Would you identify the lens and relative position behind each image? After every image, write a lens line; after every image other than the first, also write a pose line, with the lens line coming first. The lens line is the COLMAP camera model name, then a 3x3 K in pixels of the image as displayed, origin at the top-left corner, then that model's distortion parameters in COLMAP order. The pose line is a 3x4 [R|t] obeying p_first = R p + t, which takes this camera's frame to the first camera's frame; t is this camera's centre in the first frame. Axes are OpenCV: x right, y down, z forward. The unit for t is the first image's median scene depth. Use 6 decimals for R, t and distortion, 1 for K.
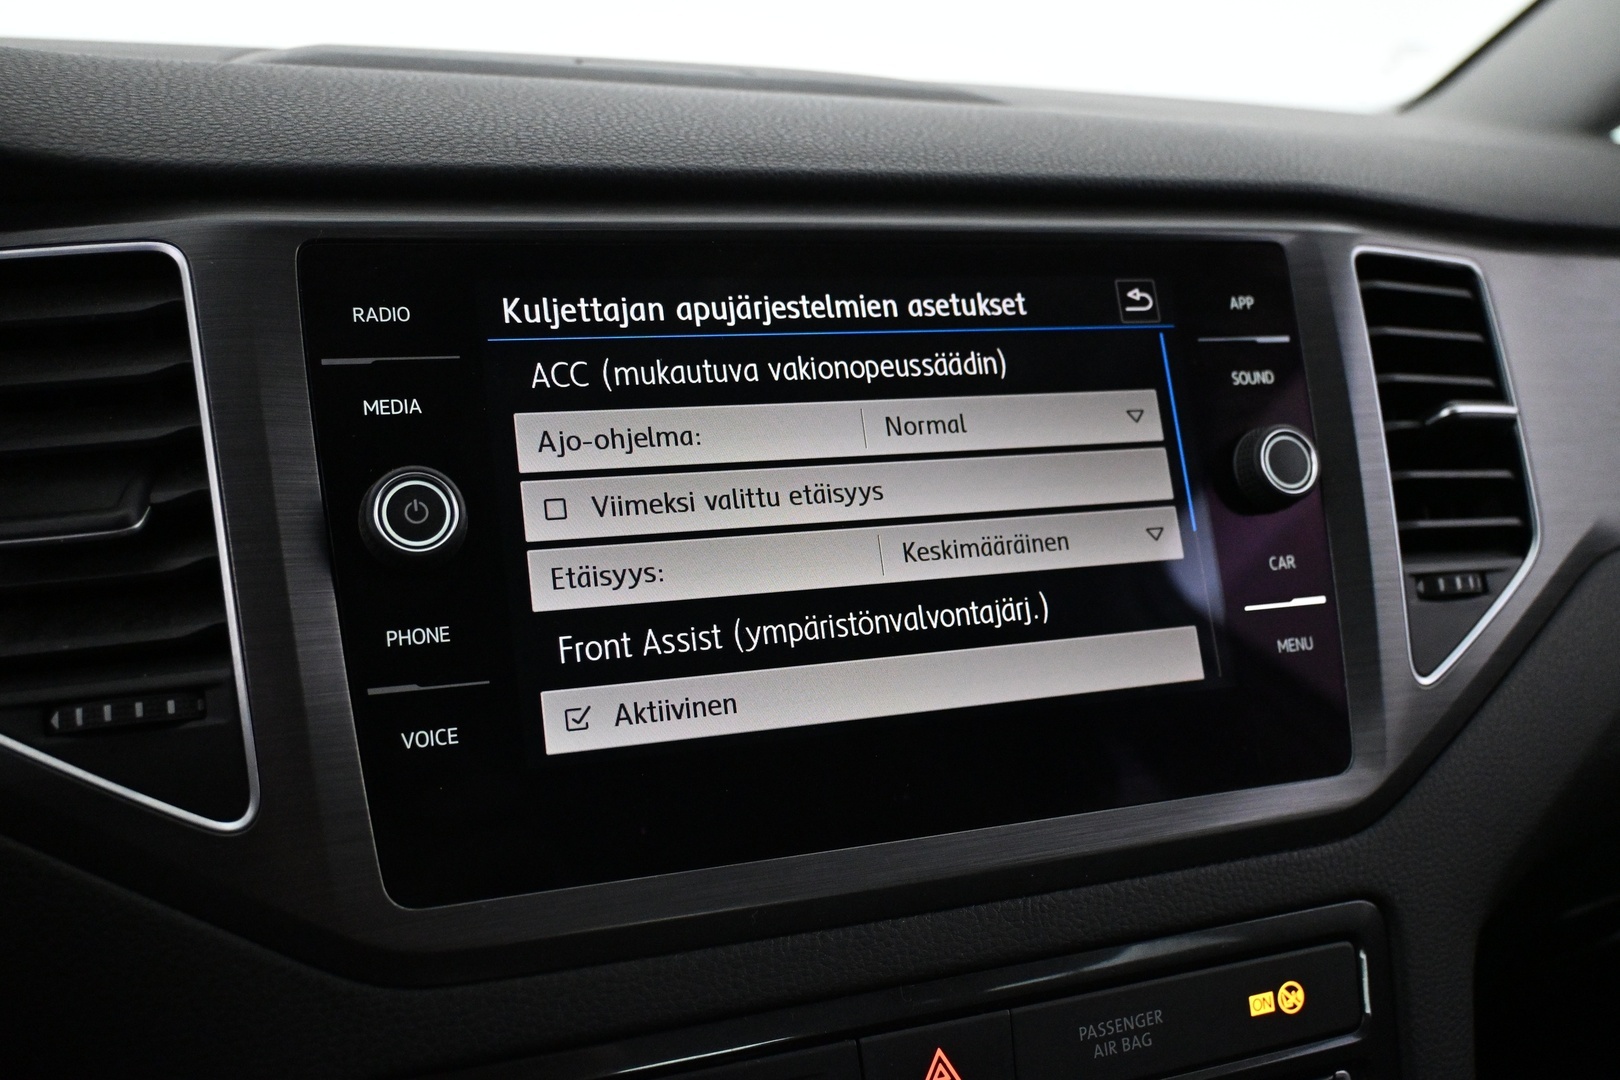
lens RADIAL K [[1498.6, 0, 807.6], [0, 1498.6, 536.4], [0, 0, 1]] dist [-0.012158, 0.000000]
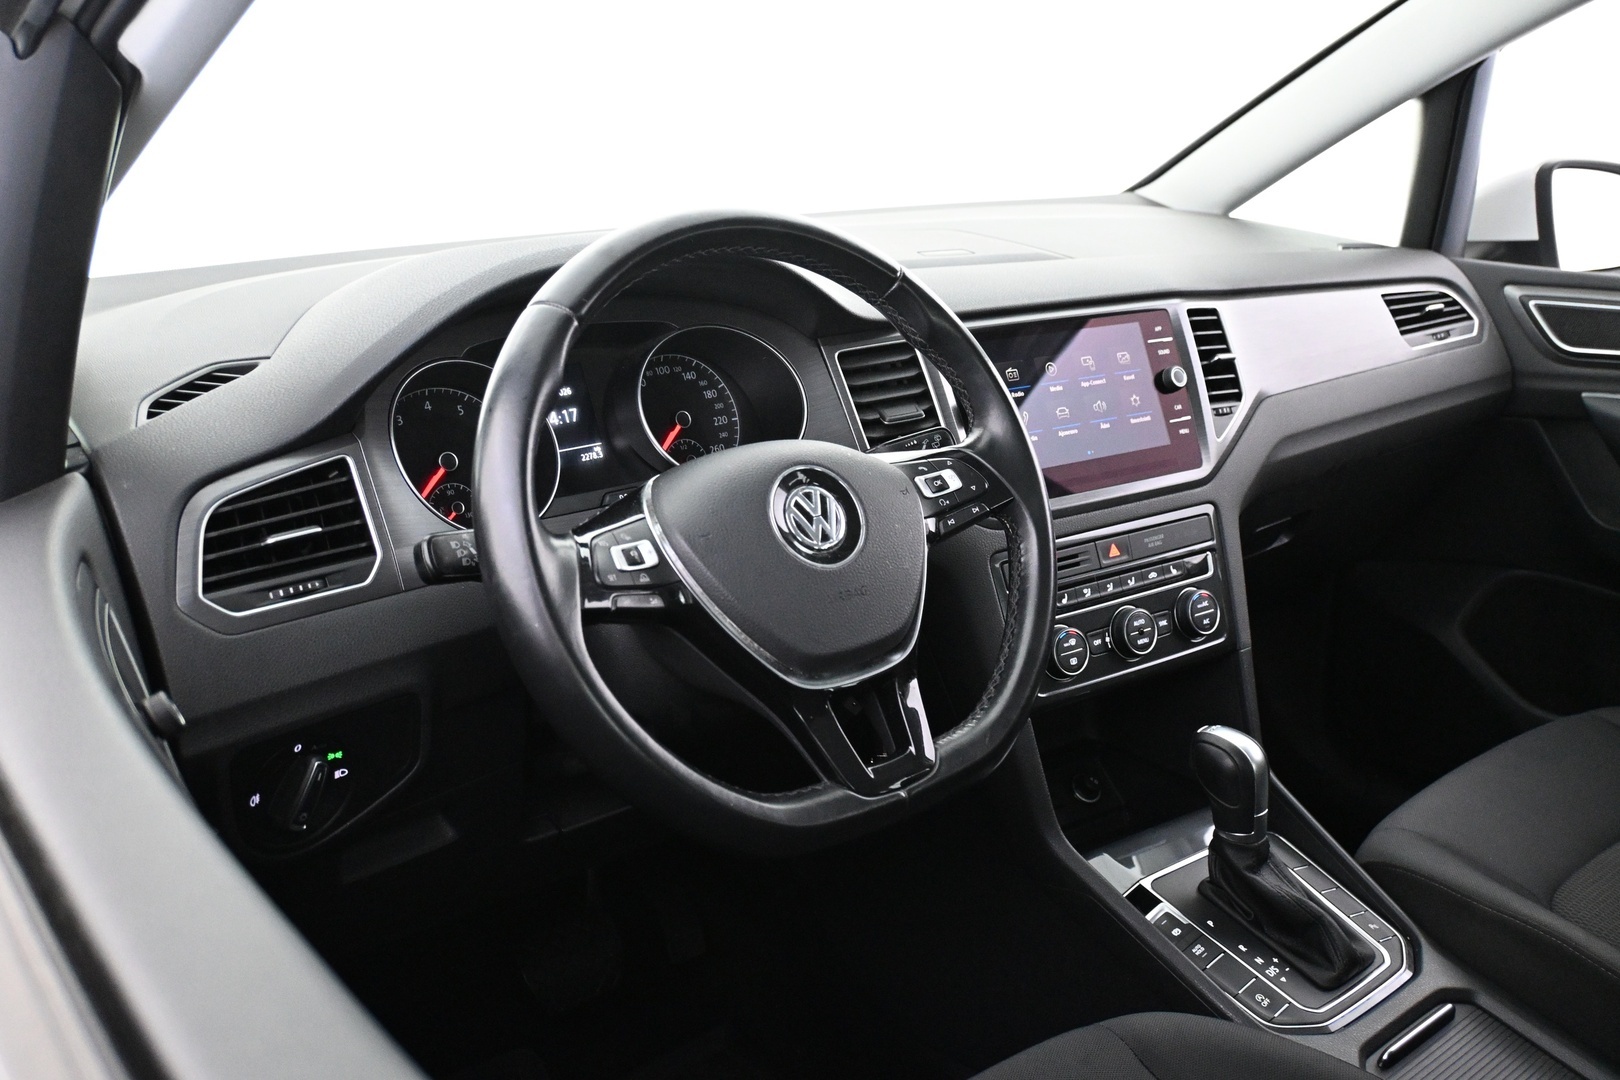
lens RADIAL K [[1446.1, 0, 809.3], [0, 1446.1, 543.2], [0, 0, 1]] dist [0.006279, 0.000000]
pose [[0.970518, -0.096904, 0.220691, -1.272014], [0.086808, 0.994704, 0.055022, 0.073400], [-0.224854, -0.034242, 0.973791, -2.044933]]
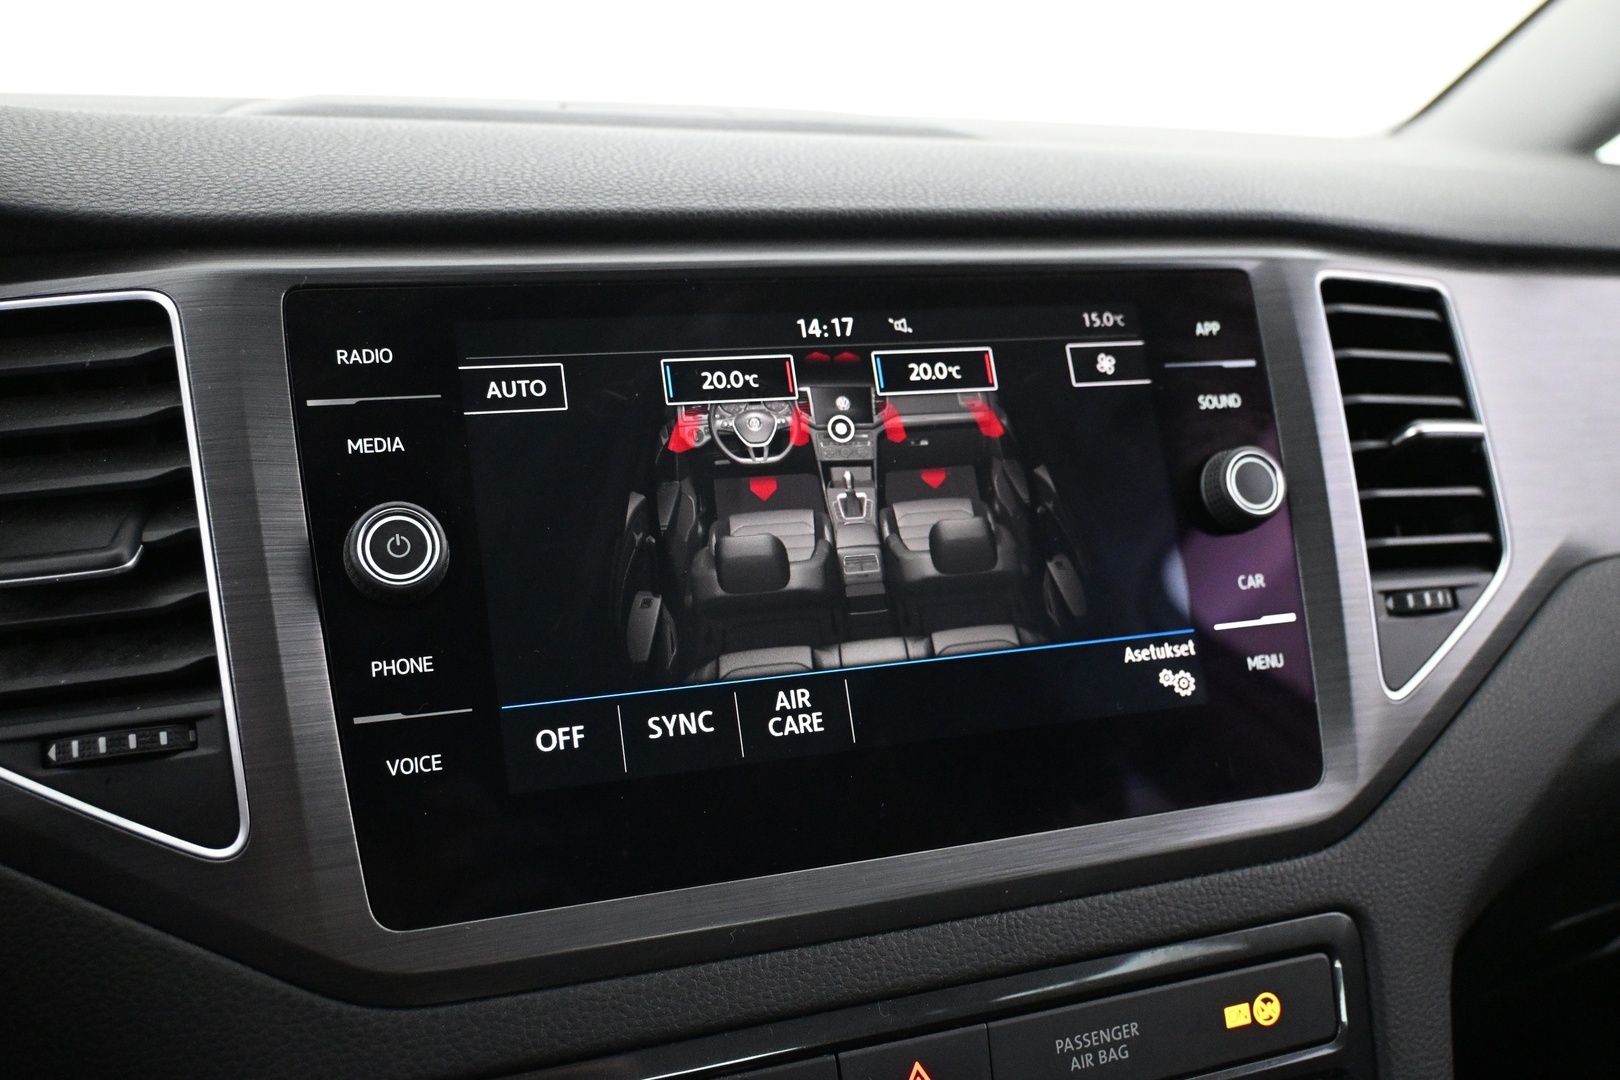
lens RADIAL K [[1498.6, 0, 810.2], [0, 1498.6, 538.7], [0, 0, 1]] dist [-0.012158, 0.000000]
pose [[0.999780, -0.017027, -0.012237, 0.030582], [0.016799, 0.999688, -0.018459, 0.001973], [0.012548, 0.018250, 0.999755, -0.026751]]
